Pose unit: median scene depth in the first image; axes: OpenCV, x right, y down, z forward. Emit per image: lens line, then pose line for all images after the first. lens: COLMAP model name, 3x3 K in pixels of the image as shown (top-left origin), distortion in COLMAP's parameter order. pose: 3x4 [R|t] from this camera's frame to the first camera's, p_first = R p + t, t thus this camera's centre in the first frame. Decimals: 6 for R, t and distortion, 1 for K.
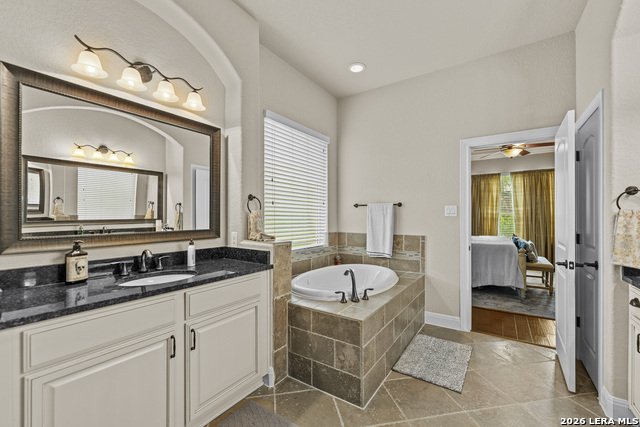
lens RADIAL K [[260.9, 0, 318.9], [0, 260.9, 213.2], [0, 0, 1]] dist [-0.001331, -0.000065]
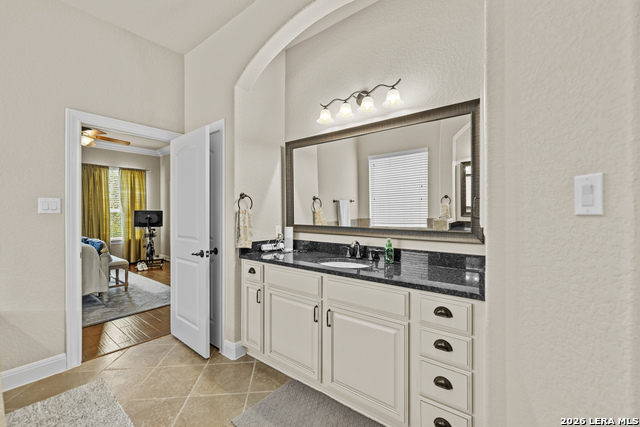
lens RADIAL K [[270.1, 0, 318.6], [0, 270.1, 211.6], [0, 0, 1]] dist [-0.001155, -0.000198]
pose [[0.086548, 0.004769, 0.996236, -0.160271], [-0.011581, 0.999926, -0.003781, 0.001946], [-0.996180, -0.011210, 0.086596, 0.258415]]
